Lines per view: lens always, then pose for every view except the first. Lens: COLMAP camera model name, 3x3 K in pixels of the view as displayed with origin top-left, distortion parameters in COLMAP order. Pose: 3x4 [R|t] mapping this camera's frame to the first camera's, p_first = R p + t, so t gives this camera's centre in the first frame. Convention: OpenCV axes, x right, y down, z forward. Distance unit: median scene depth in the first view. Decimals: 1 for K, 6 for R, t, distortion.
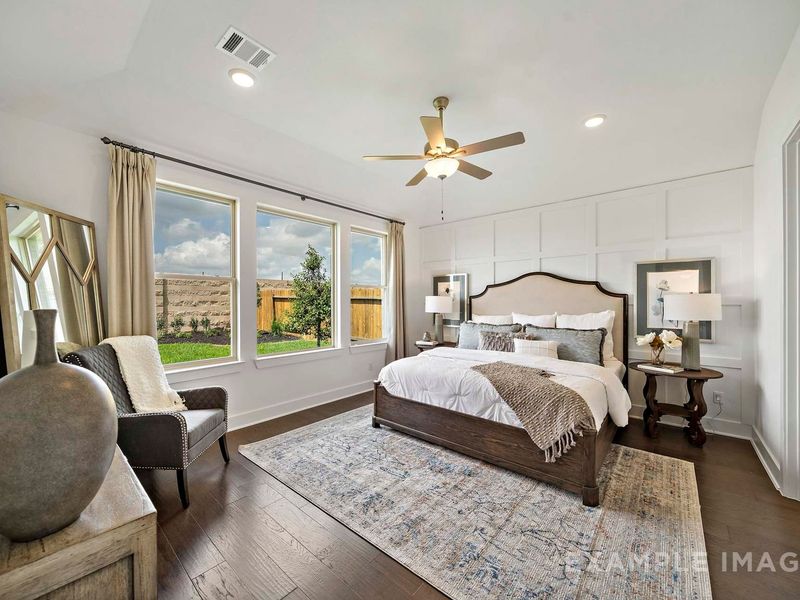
lens RADIAL K [[319.5, 0, 400.6], [0, 319.5, 299.9], [0, 0, 1]] dist [-0.001199, -0.000194]
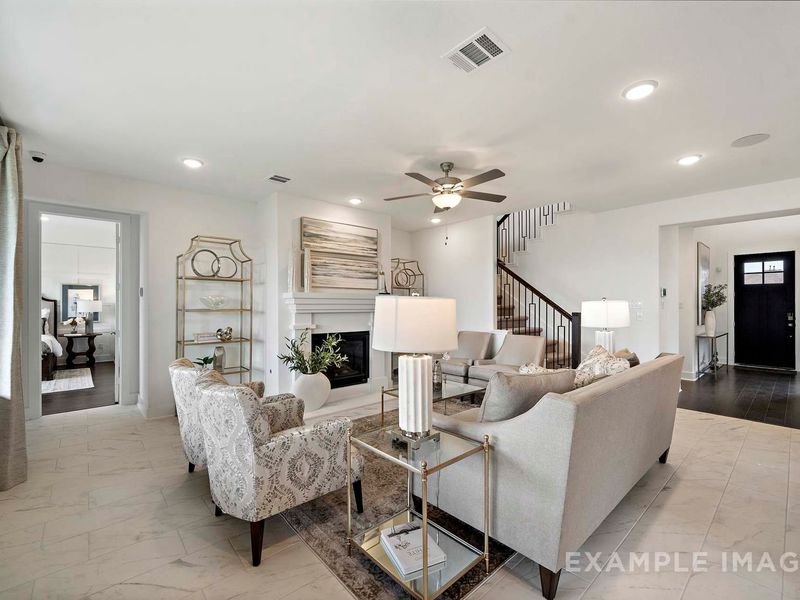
lens RADIAL K [[353.3, 0, 400.0], [0, 353.3, 301.8], [0, 0, 1]] dist [-0.004938, -0.000336]
pose [[0.120656, 0.003015, 0.992690, -1.225207], [-0.001003, 0.999995, -0.002915, -0.003837], [-0.992694, -0.000644, 0.120658, -1.400179]]
